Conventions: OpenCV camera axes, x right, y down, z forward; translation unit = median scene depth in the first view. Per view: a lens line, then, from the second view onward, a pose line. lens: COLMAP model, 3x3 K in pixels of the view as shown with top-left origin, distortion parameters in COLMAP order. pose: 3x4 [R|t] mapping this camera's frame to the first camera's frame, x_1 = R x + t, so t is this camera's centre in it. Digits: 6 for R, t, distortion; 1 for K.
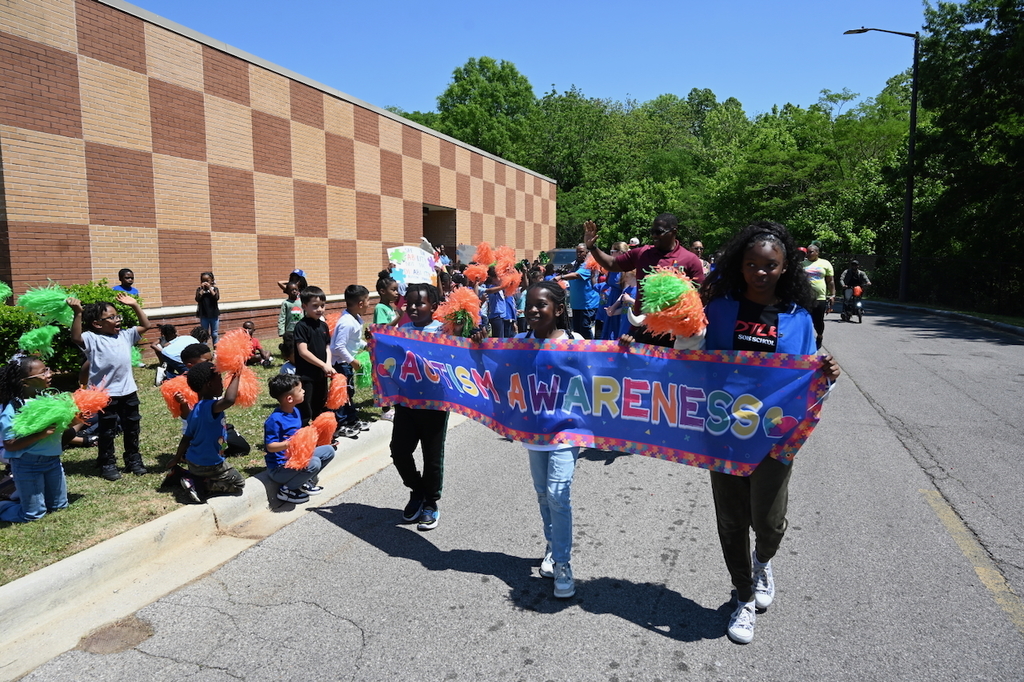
lens RADIAL K [[689.1, 0, 512.5], [0, 689.1, 344.2], [0, 0, 1]] dist [0.002645, 0.000004]
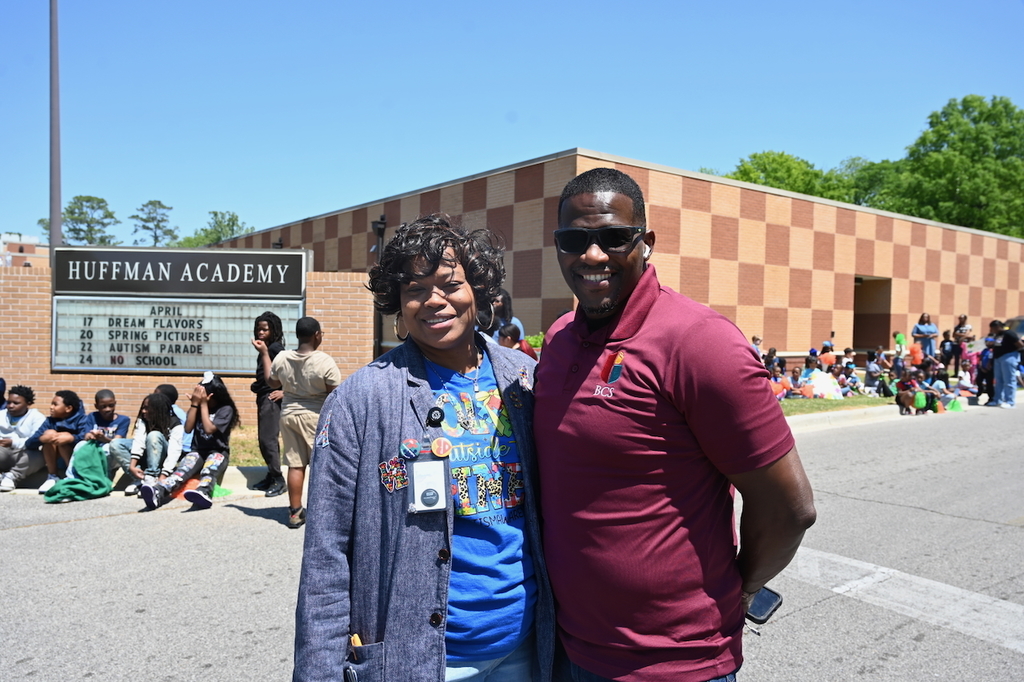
lens RADIAL K [[786.4, 0, 510.9], [0, 786.4, 342.8], [0, 0, 1]] dist [0.002203, -0.001749]
pose [[0.834713, 0.026646, -0.550041, 0.096105], [-0.082486, 0.993610, -0.077041, 0.041713], [0.544473, 0.109678, 0.831577, -0.302371]]
